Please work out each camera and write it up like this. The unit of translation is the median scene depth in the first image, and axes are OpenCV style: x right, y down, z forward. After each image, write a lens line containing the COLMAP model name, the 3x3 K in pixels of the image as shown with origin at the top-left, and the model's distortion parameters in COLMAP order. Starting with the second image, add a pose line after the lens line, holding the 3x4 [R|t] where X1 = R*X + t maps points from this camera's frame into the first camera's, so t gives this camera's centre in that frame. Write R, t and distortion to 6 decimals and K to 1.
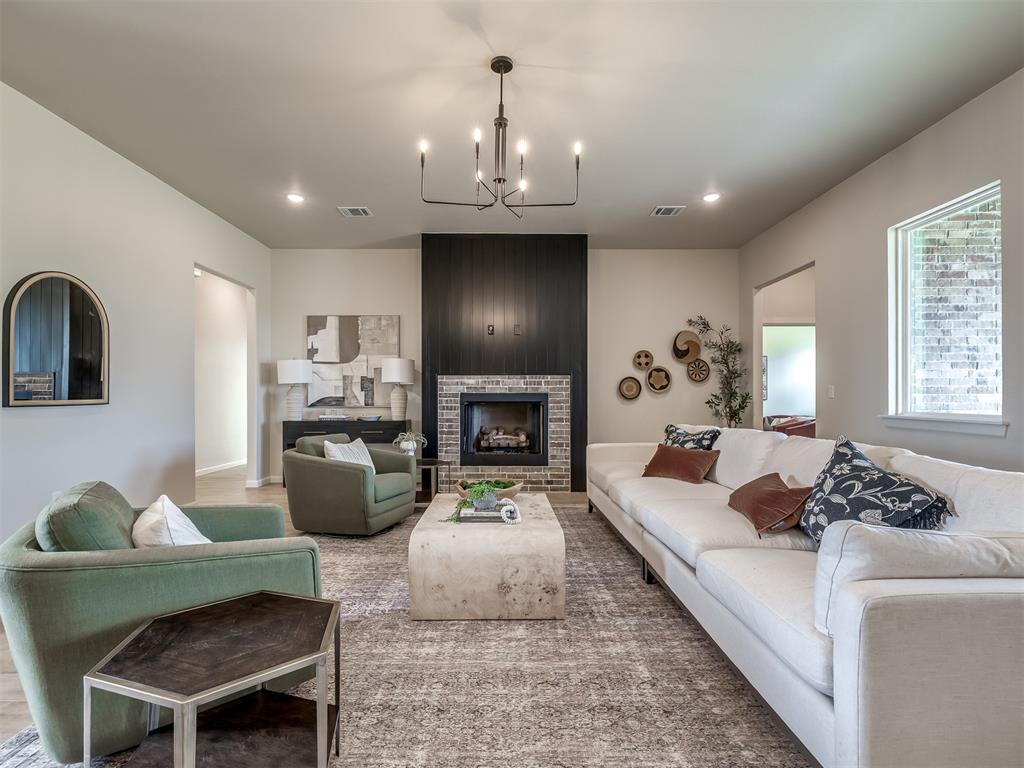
lens RADIAL K [[490.6, 0, 513.3], [0, 490.6, 394.8], [0, 0, 1]] dist [-0.003746, -0.000354]
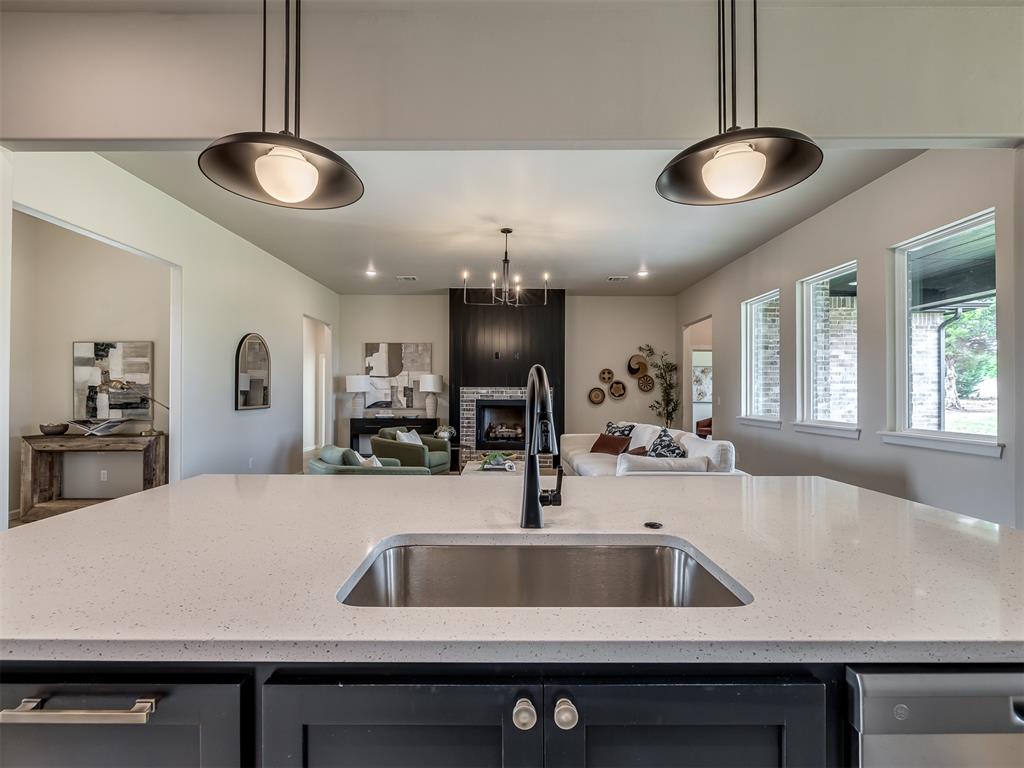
lens RADIAL K [[492.9, 0, 512.2], [0, 492.9, 389.7], [0, 0, 1]] dist [-0.000258, 0.000126]
pose [[0.999980, 0.004151, -0.004732, 0.004413], [-0.004177, 0.999975, -0.005677, -0.023268], [0.004709, 0.005696, 0.999973, -0.425533]]
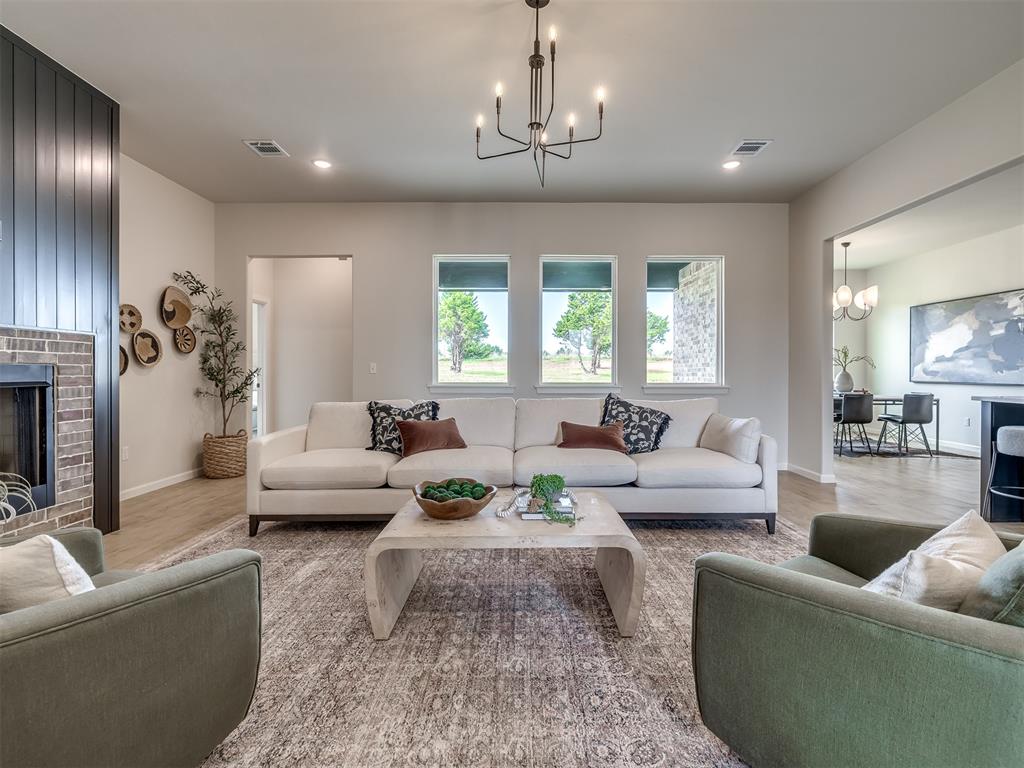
lens RADIAL K [[486.7, 0, 513.1], [0, 486.7, 372.9], [0, 0, 1]] dist [-0.004903, -0.000263]
pose [[0.014979, -0.001408, 0.999887, -0.425785], [-0.002450, 0.999996, 0.001445, 0.002164], [-0.999885, -0.002471, 0.014975, 0.486266]]
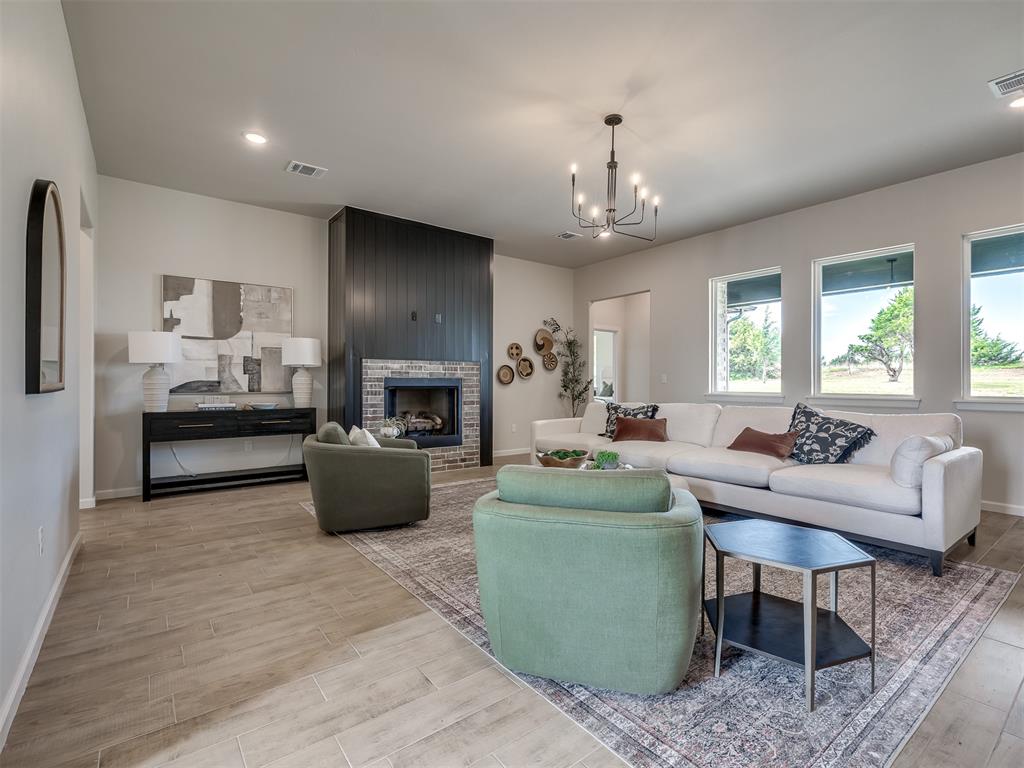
lens RADIAL K [[478.7, 0, 518.4], [0, 478.7, 381.1], [0, 0, 1]] dist [-0.002406, 0.000106]
pose [[0.797262, 0.004578, 0.603615, -0.456591], [-0.004428, 0.999989, -0.001737, 0.003922], [-0.603617, -0.001288, 0.797274, 0.074357]]
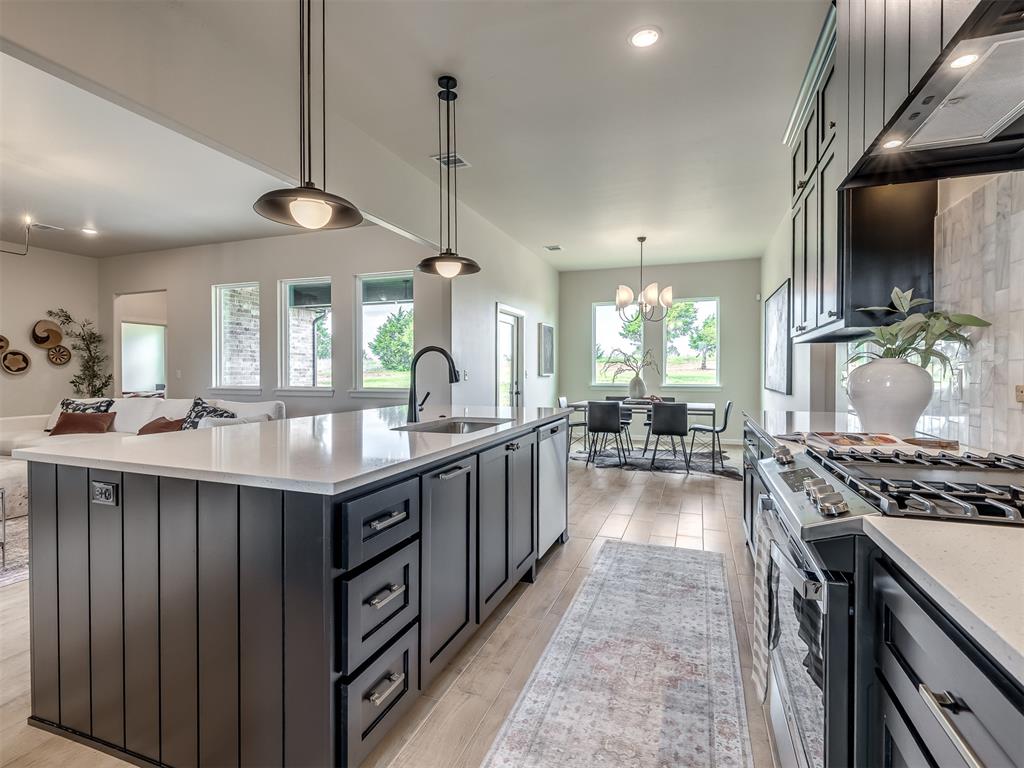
lens RADIAL K [[491.6, 0, 506.9], [0, 491.6, 376.4], [0, 0, 1]] dist [0.004554, 0.000814]
pose [[0.357138, -0.005565, 0.934035, -0.364783], [-0.002409, 0.999973, 0.006879, -0.010039], [-0.934048, -0.004707, 0.357115, -0.447439]]
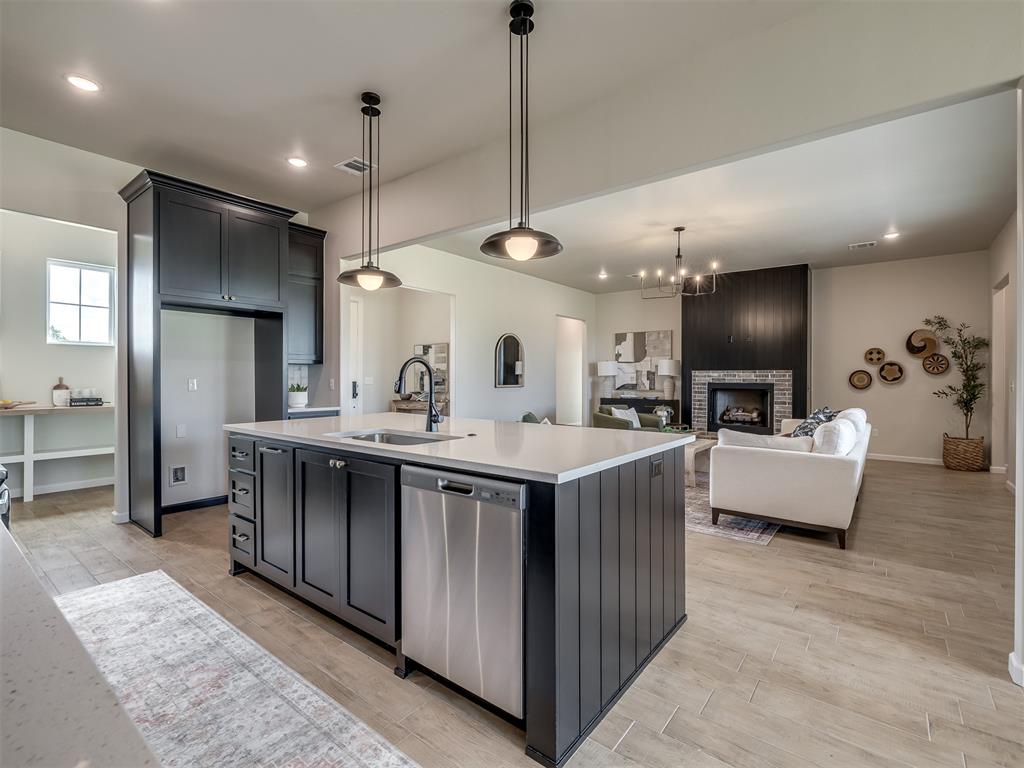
lens RADIAL K [[491.6, 0, 506.9], [0, 491.6, 376.4], [0, 0, 1]] dist [0.004554, 0.000814]
pose [[0.777969, 0.002841, -0.628296, 0.343340], [-0.004424, 0.999990, -0.000956, -0.017285], [0.628287, 0.003523, 0.777974, -0.521792]]
